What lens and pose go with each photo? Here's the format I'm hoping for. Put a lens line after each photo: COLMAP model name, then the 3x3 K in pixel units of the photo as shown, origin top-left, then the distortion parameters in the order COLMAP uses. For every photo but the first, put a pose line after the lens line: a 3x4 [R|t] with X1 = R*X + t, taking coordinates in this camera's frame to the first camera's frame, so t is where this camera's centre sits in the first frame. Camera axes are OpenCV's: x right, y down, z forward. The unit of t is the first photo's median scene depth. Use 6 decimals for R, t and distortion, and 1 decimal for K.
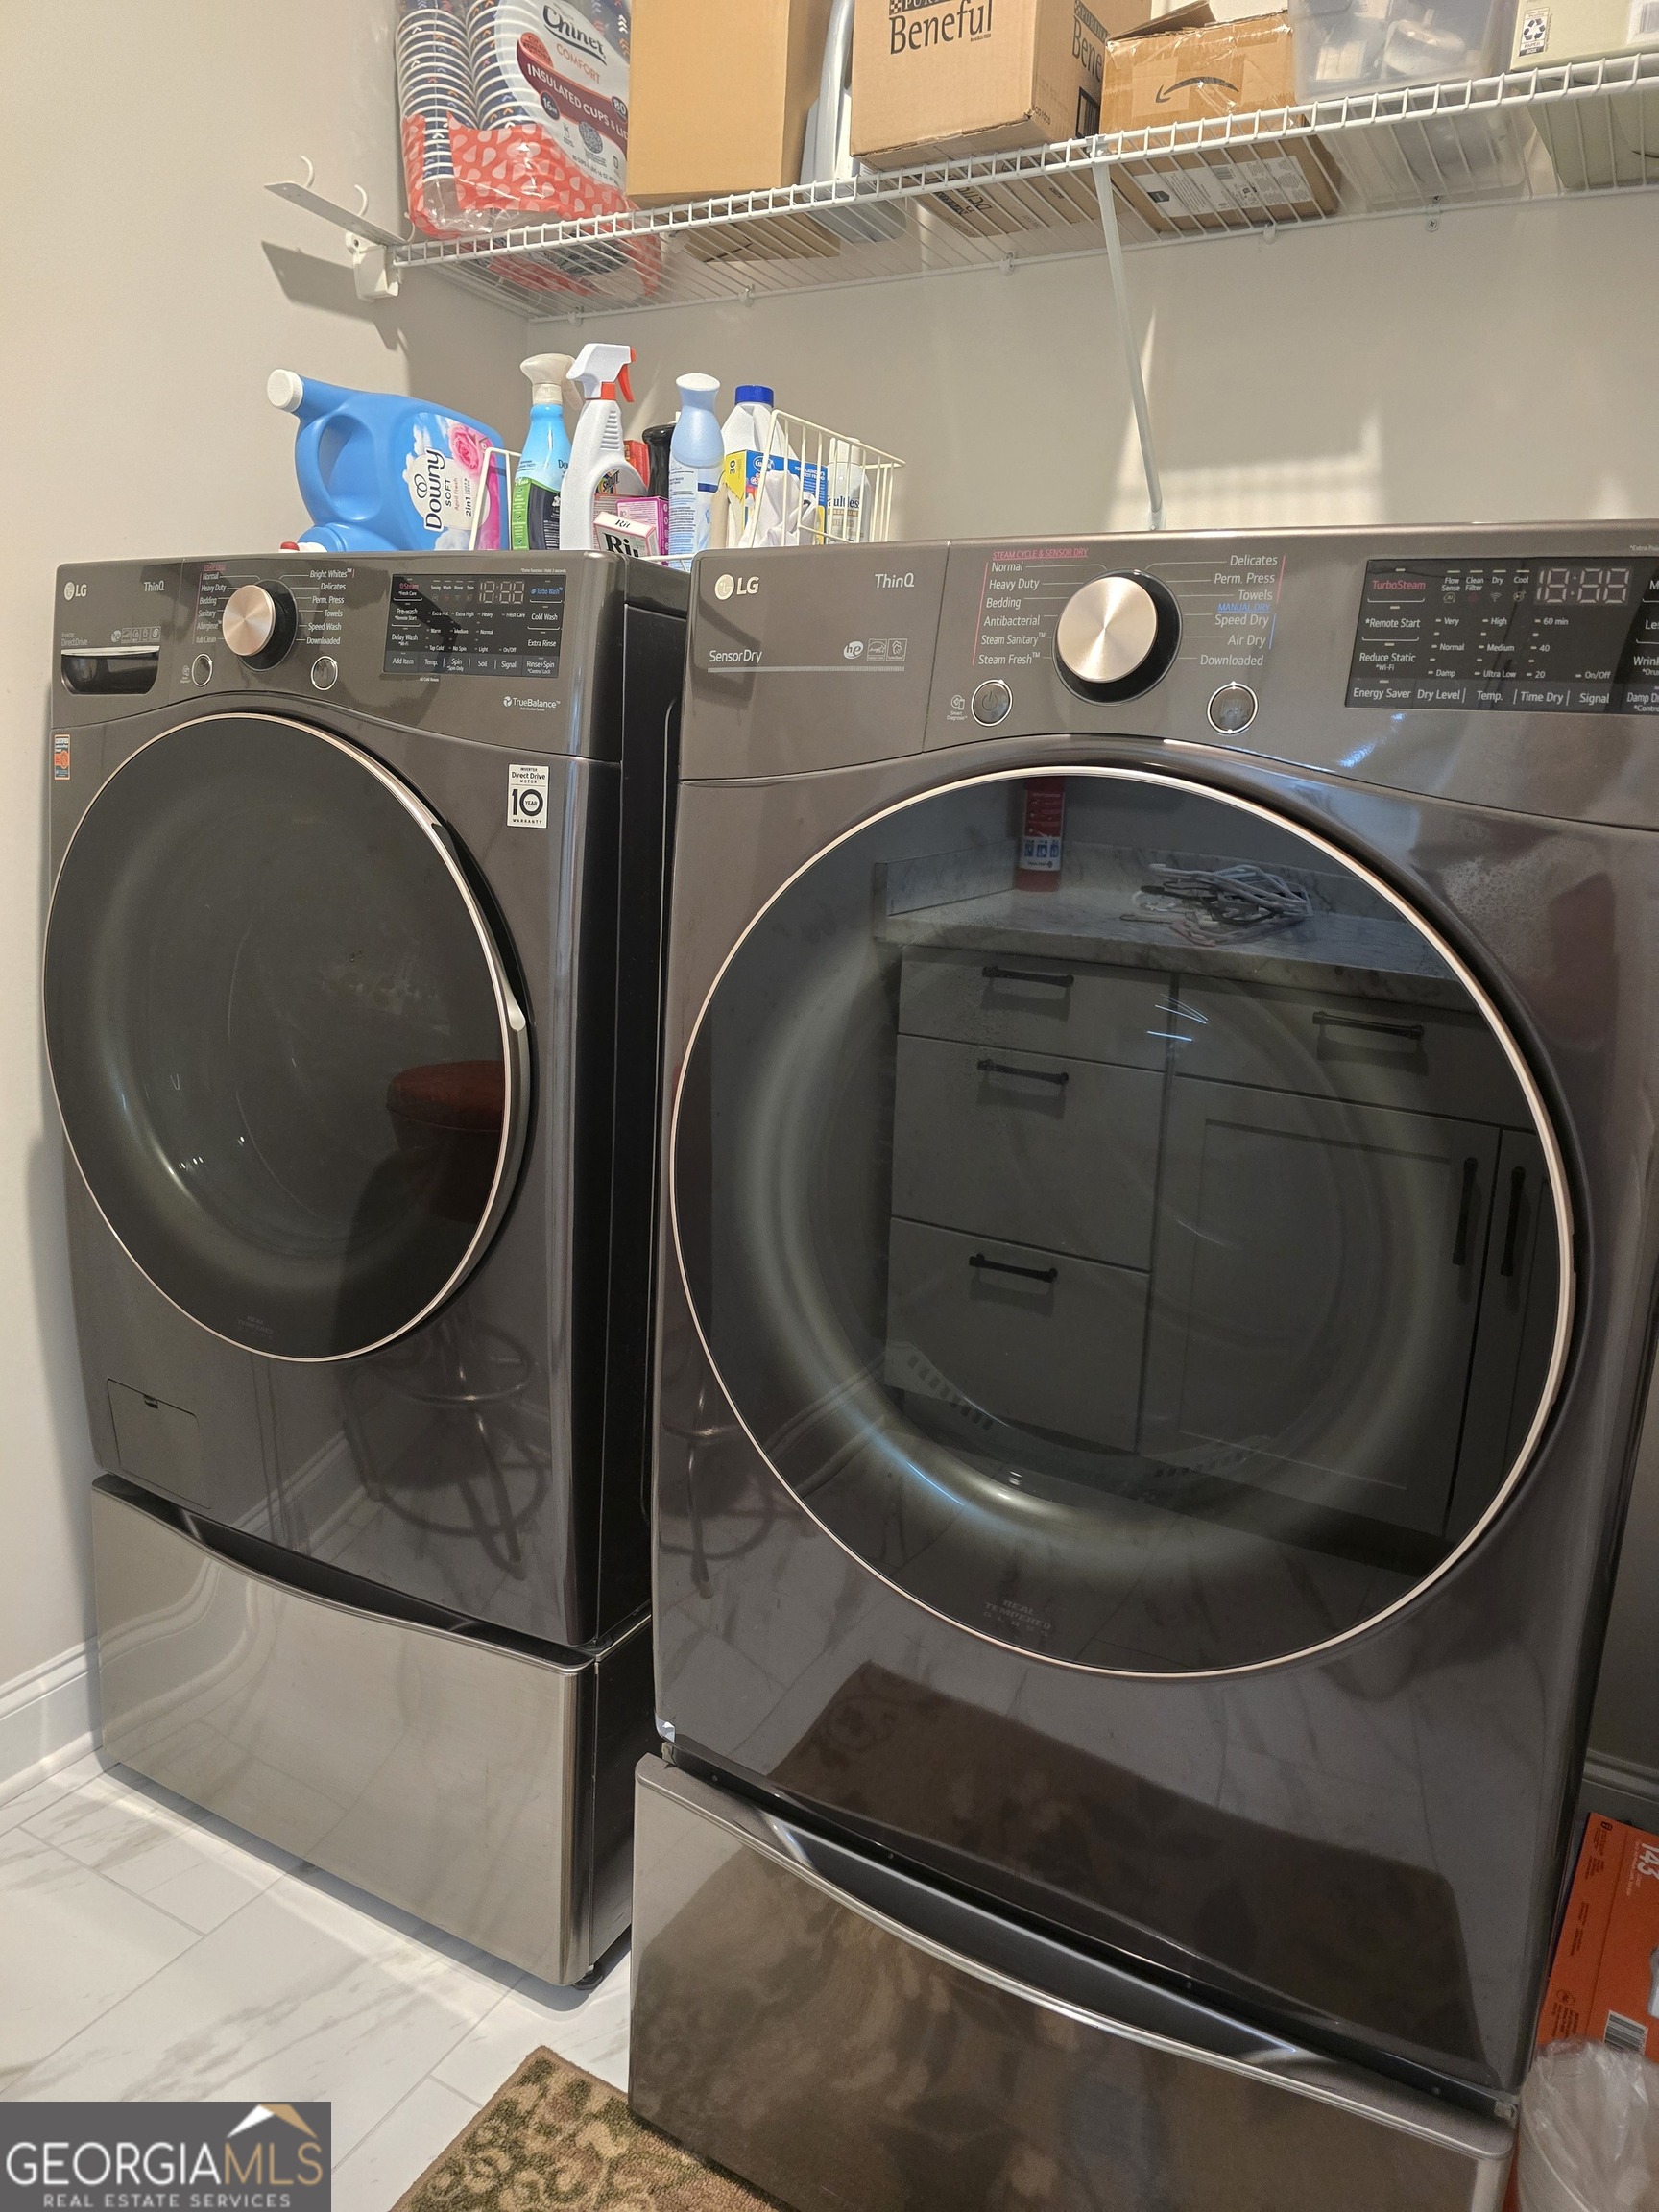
lens RADIAL K [[1485.7, 0, 863.9], [0, 1485.7, 1055.1], [0, 0, 1]] dist [0.045109, -0.020181]
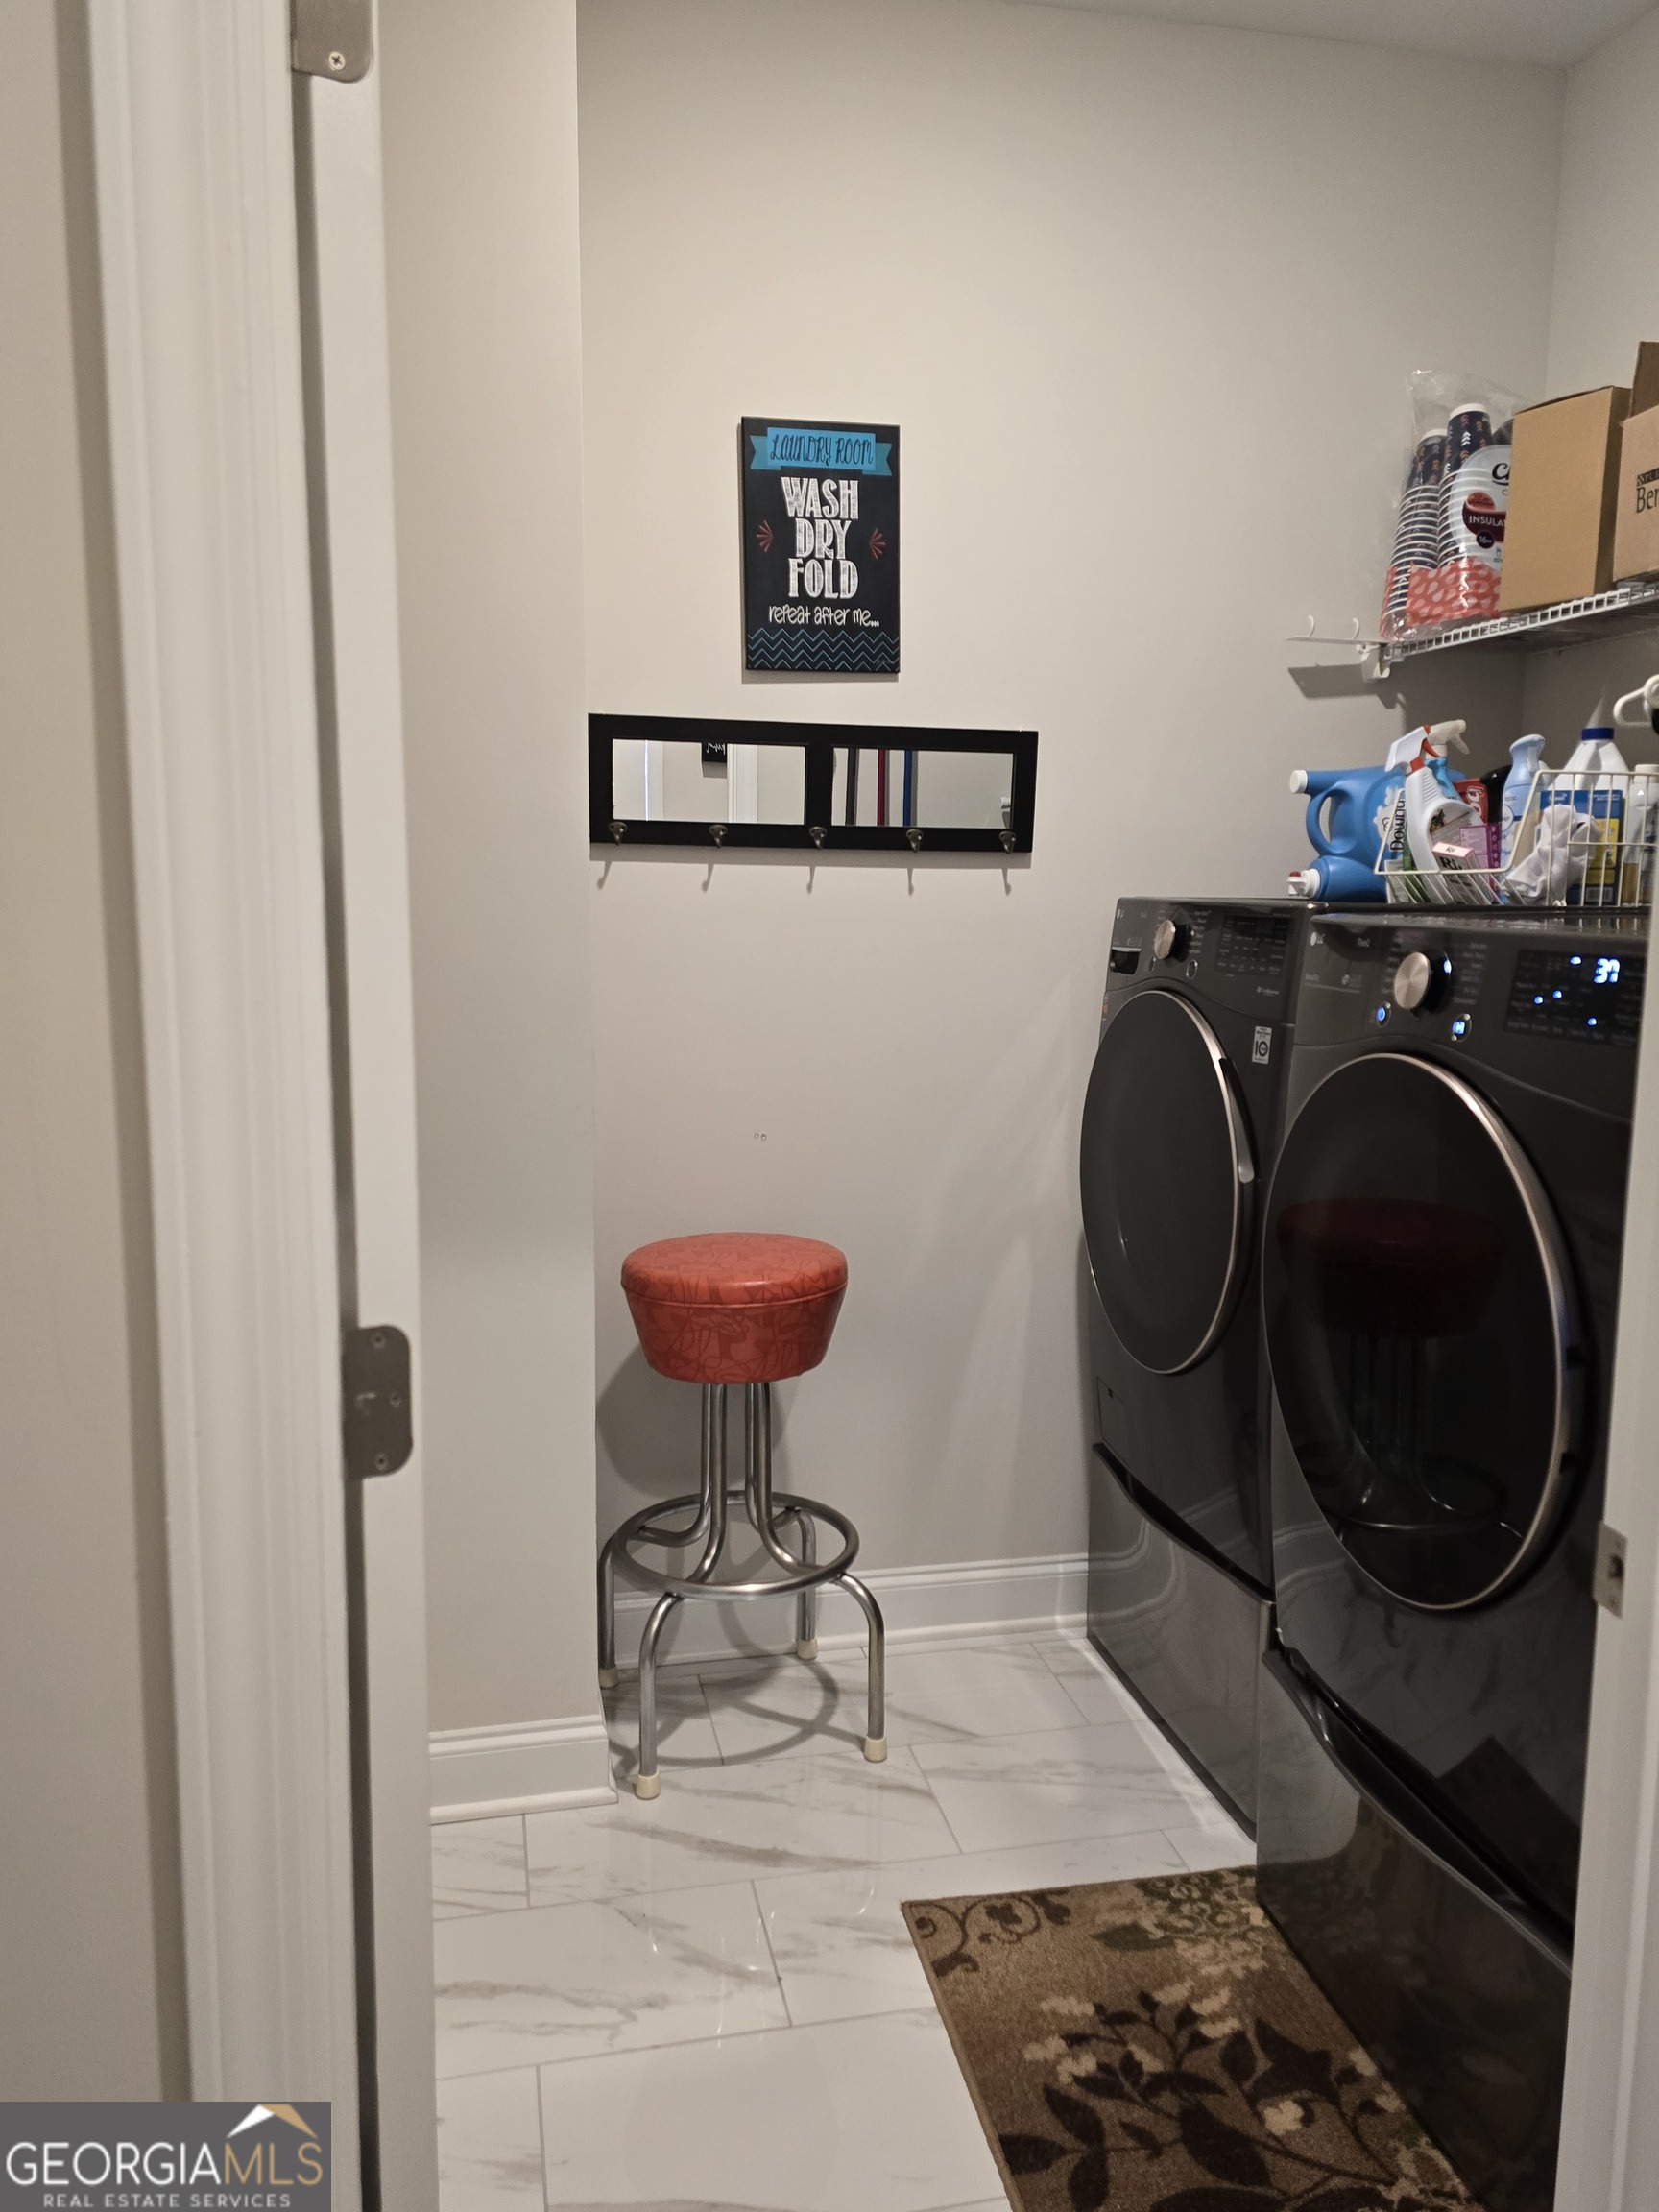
lens RADIAL K [[1485.7, 0, 827.8], [0, 1485.7, 1102.7], [0, 0, 1]] dist [0.045109, -0.020181]
pose [[0.660090, 0.064005, -0.748454, 0.469748], [-0.128258, 0.991336, -0.028341, 0.000525], [0.740156, 0.114703, 0.662580, -0.309087]]
